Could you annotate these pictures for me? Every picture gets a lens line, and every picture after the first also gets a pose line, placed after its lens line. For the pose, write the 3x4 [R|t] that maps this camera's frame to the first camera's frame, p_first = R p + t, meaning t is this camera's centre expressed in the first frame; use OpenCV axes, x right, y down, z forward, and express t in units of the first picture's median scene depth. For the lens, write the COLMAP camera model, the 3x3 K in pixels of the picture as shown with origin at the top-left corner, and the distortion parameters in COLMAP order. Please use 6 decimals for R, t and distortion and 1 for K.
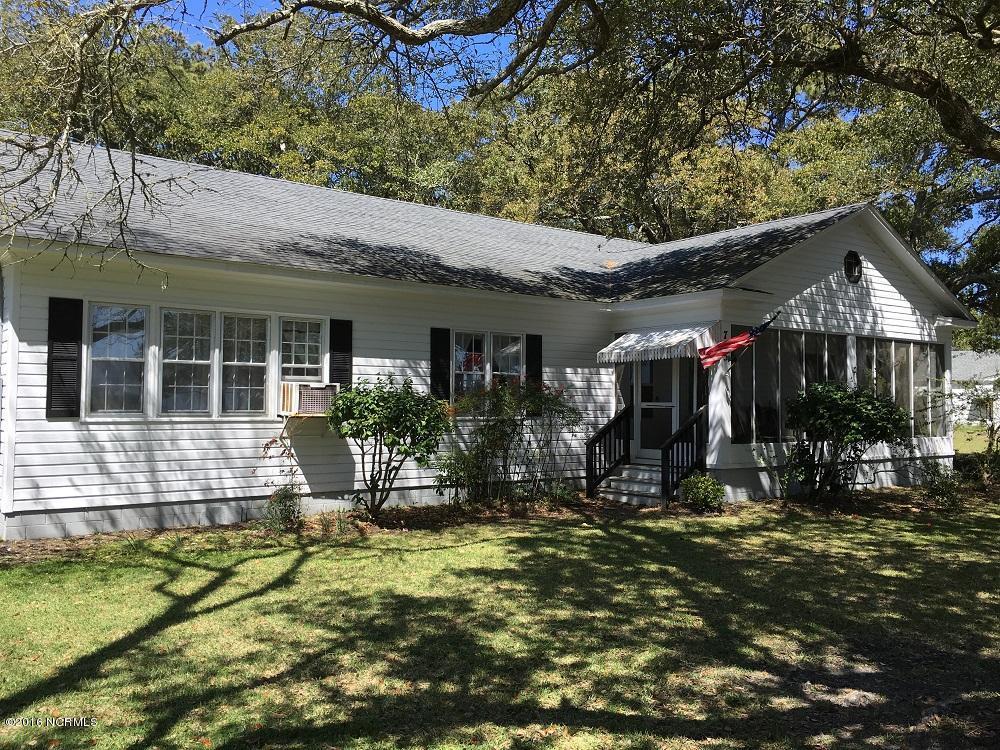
lens RADIAL K [[844.5, 0, 495.1], [0, 844.5, 363.6], [0, 0, 1]] dist [0.077699, -0.103514]
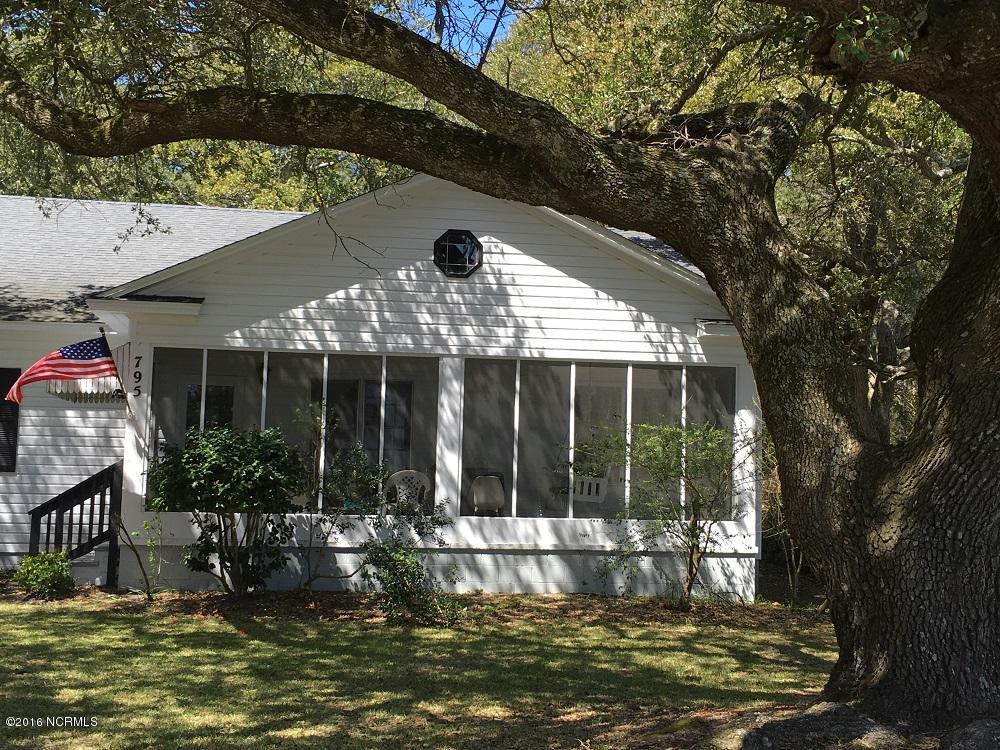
lens RADIAL K [[1249.1, 0, 500.0], [0, 1249.1, 375.0], [0, 0, 1]] dist [0.026789, 0.050040]
pose [[0.876551, -0.020401, -0.480876, 0.998975], [0.004665, 0.999414, -0.033896, 0.014451], [0.481286, 0.027468, 0.876133, 0.192054]]
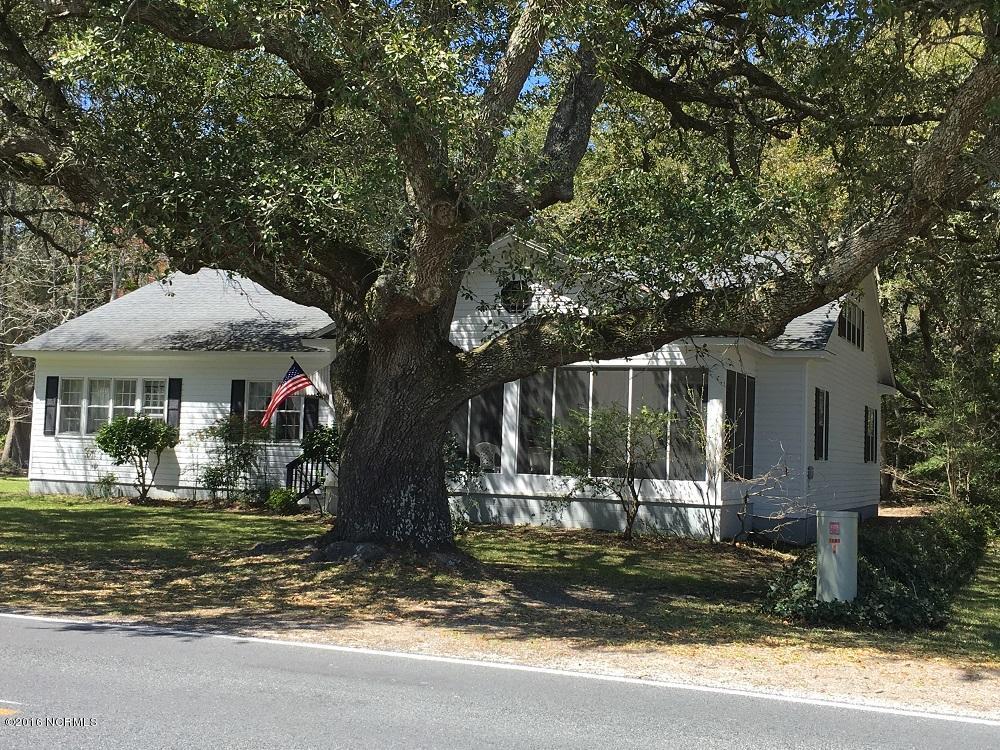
lens RADIAL K [[1249.1, 0, 500.0], [0, 1249.1, 375.0], [0, 0, 1]] dist [0.026789, 0.050040]
pose [[0.494053, -0.041470, -0.868442, 1.807045], [0.010357, 0.999072, -0.041815, 0.038807], [0.869370, 0.011664, 0.494024, 0.308414]]
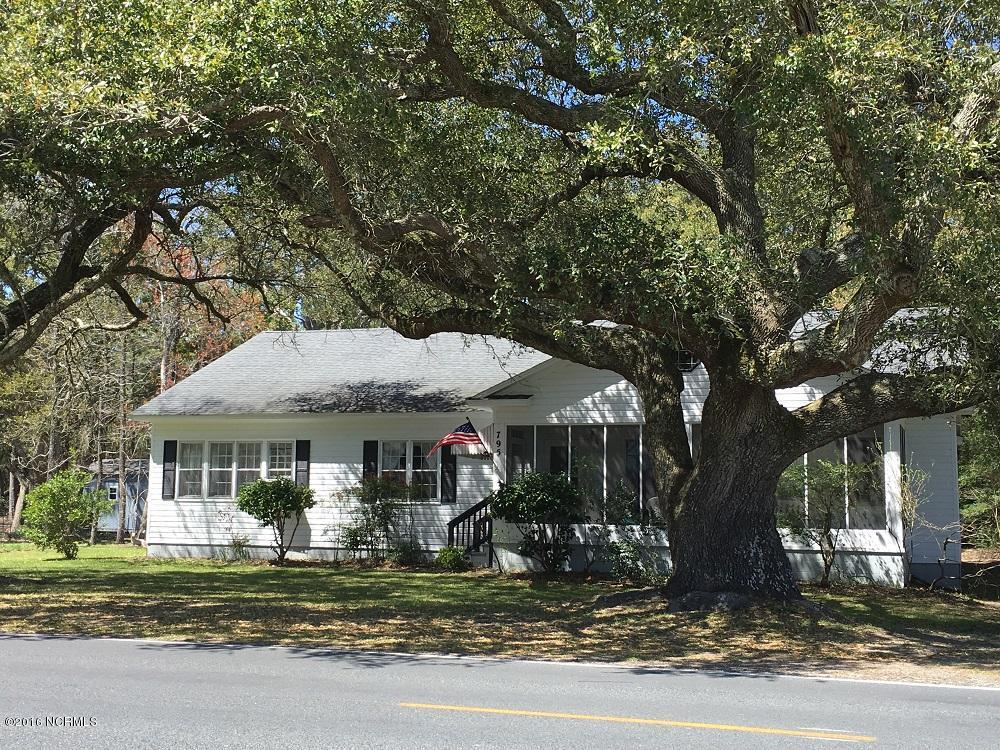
lens RADIAL K [[1249.1, 0, 500.0], [0, 1249.1, 375.0], [0, 0, 1]] dist [0.026789, 0.050040]
pose [[0.555637, -0.087395, -0.826819, 1.677968], [0.029836, 0.995915, -0.085218, 0.032113], [0.830889, 0.022681, 0.555975, -0.013140]]
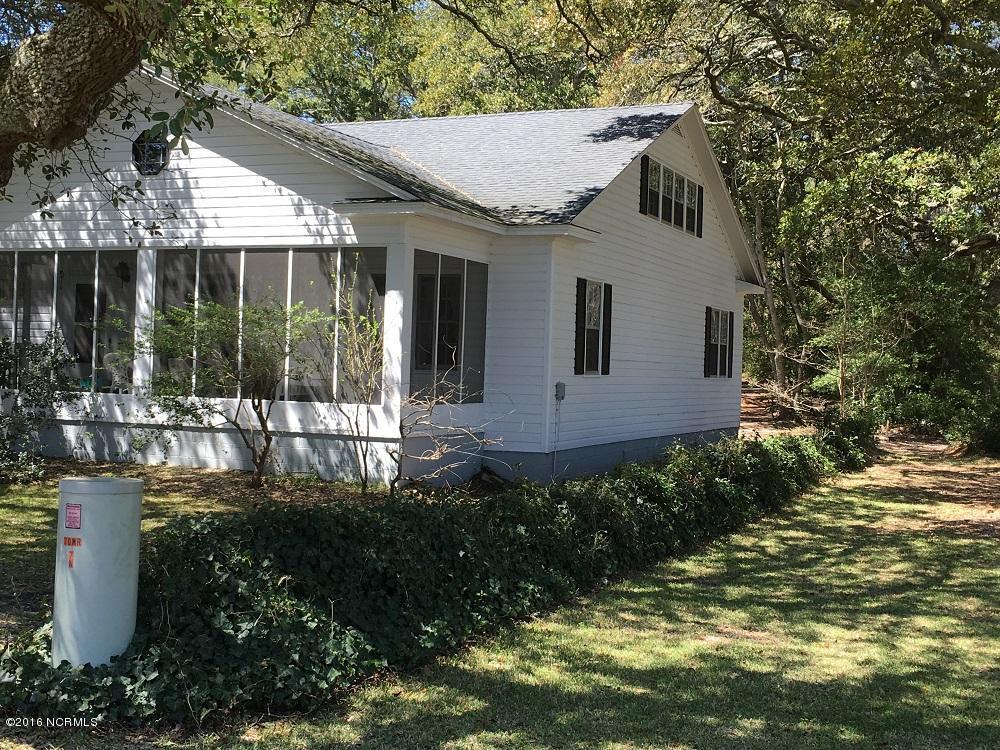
lens RADIAL K [[1269.1, 0, 500.7], [0, 1269.1, 352.7], [0, 0, 1]] dist [0.011848, 0.015395]
pose [[0.493587, 0.001523, -0.869695, 1.630527], [0.013644, 0.999862, 0.009495, 0.051807], [0.869590, -0.016553, 0.493498, 0.801084]]
